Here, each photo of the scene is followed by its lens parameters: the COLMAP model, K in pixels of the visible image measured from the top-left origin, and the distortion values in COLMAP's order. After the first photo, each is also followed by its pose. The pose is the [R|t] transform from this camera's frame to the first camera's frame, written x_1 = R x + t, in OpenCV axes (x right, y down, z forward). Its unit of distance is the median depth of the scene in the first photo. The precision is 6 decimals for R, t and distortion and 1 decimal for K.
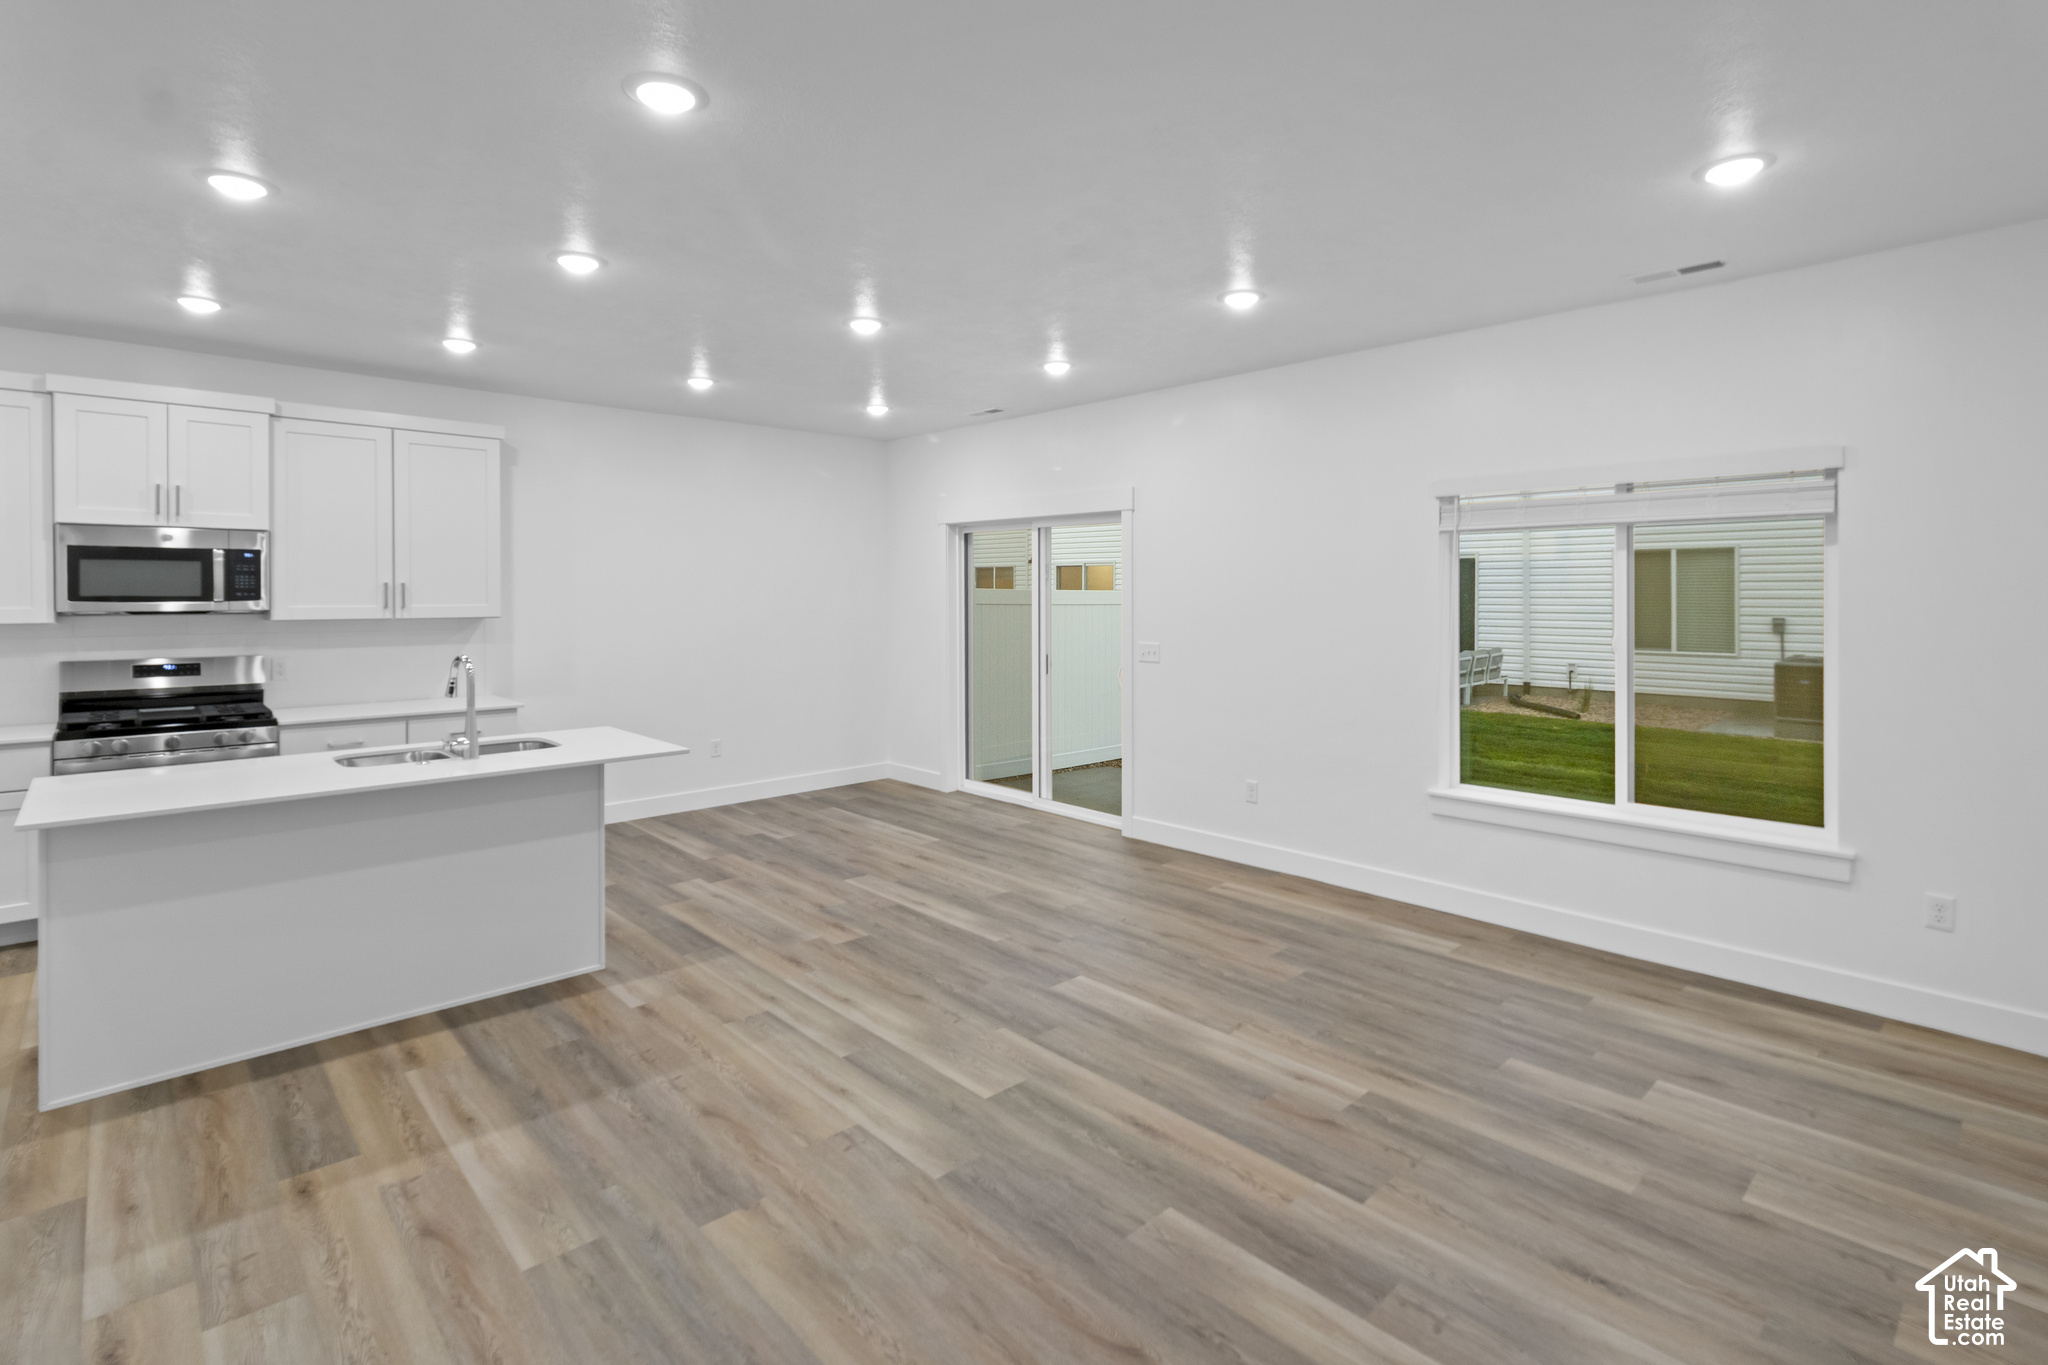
lens RADIAL K [[965.1, 0, 1046.6], [0, 965.1, 600.0], [0, 0, 1]] dist [-0.003044, 0.000097]
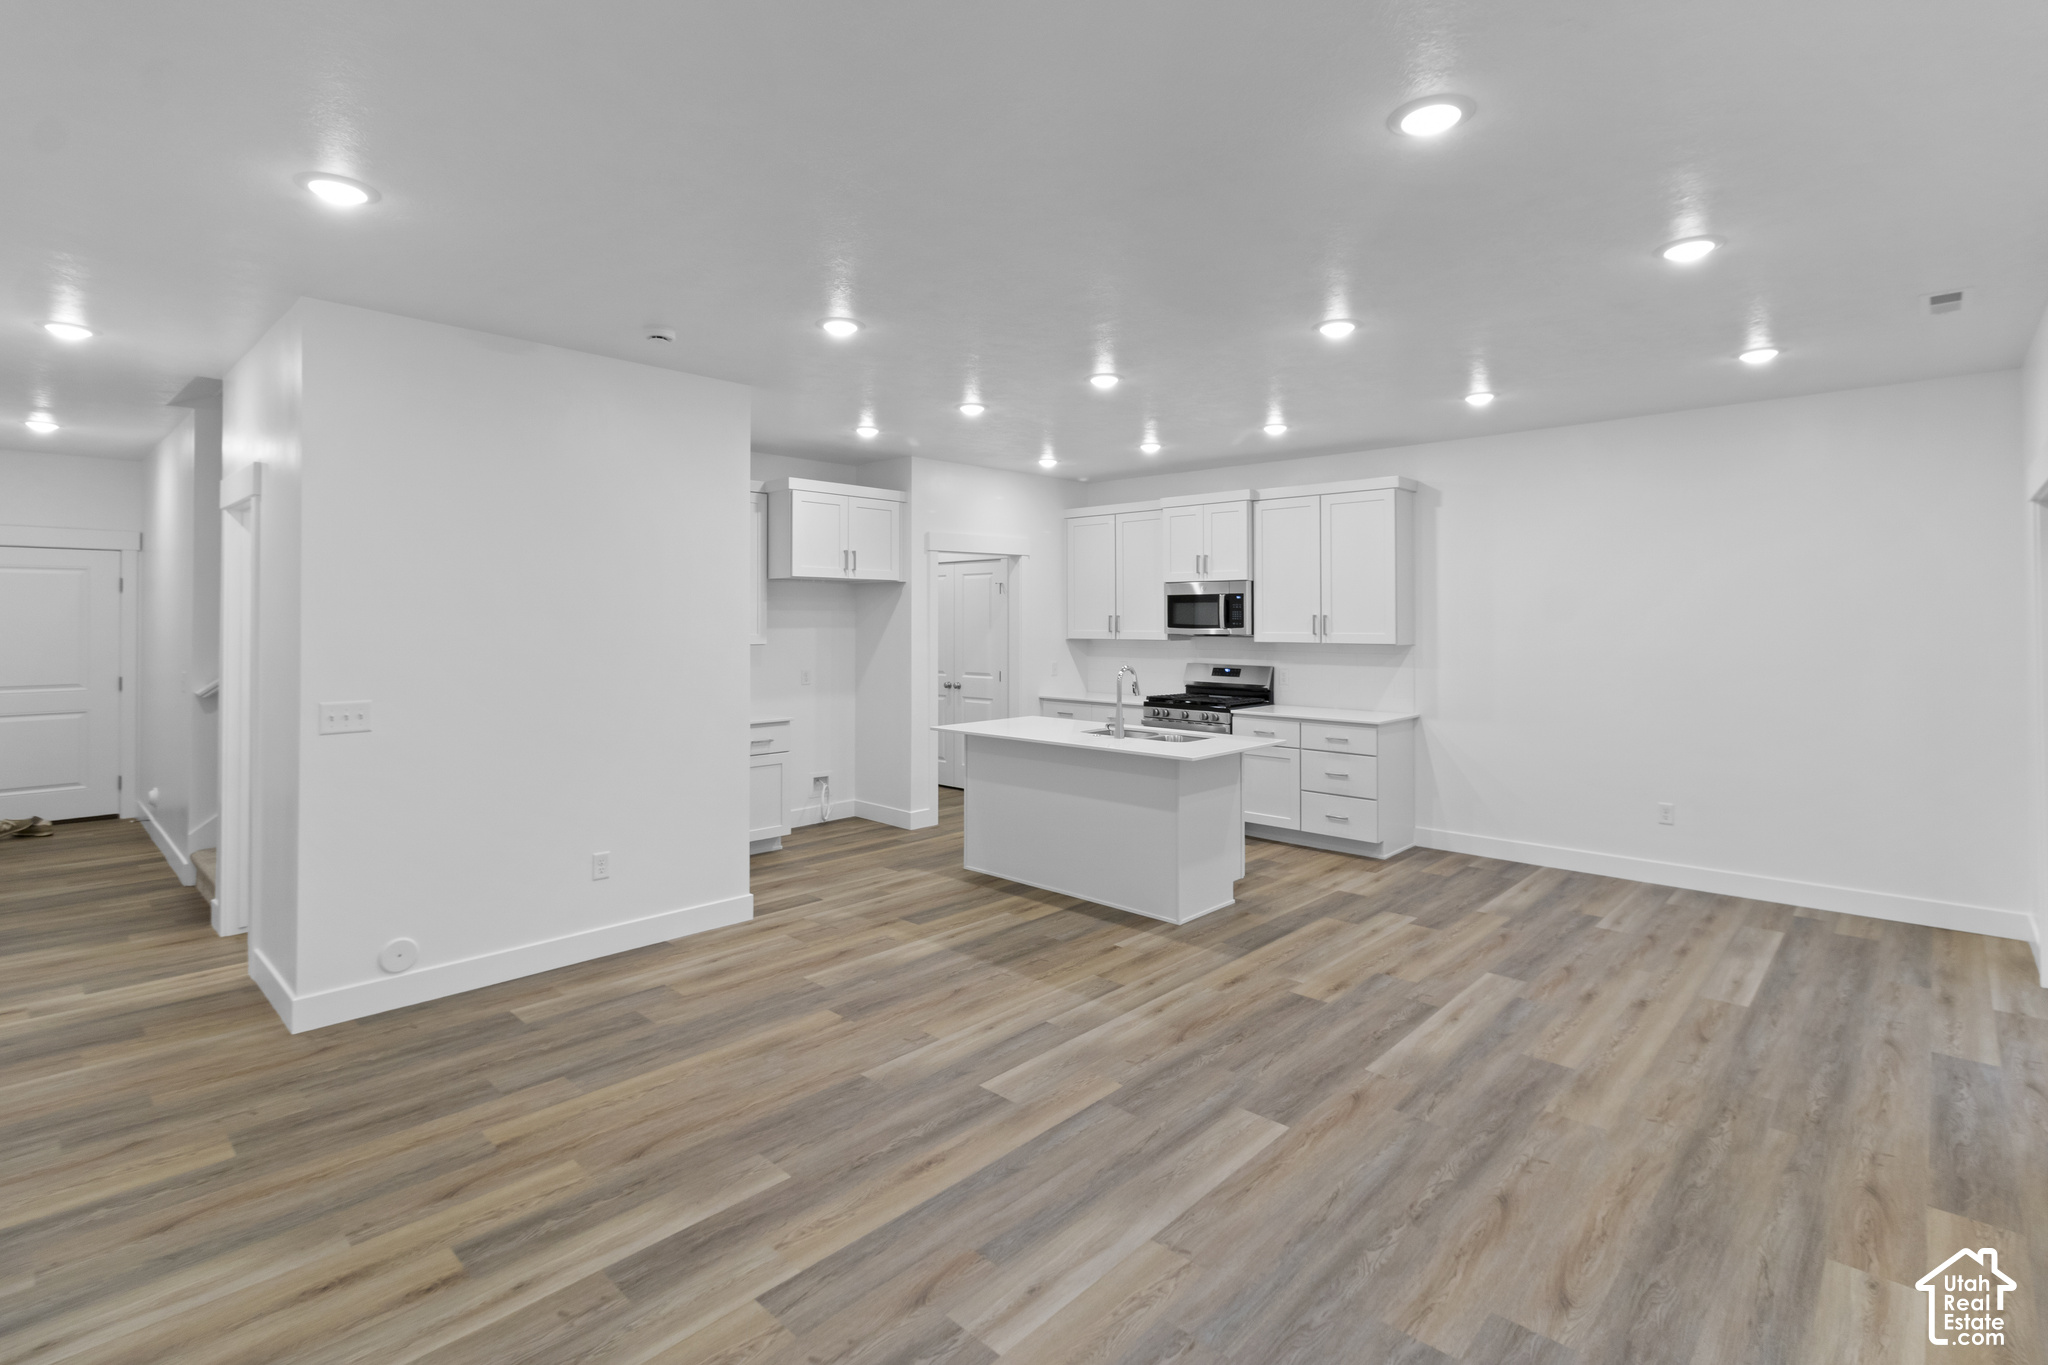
lens RADIAL K [[965.1, 0, 1051.3], [0, 965.1, 605.8], [0, 0, 1]] dist [-0.003044, 0.000097]
pose [[0.068317, -0.015084, -0.997550, 0.854103], [-0.010848, 0.999815, -0.015861, -0.008584], [0.997605, 0.011905, 0.068141, 0.820075]]
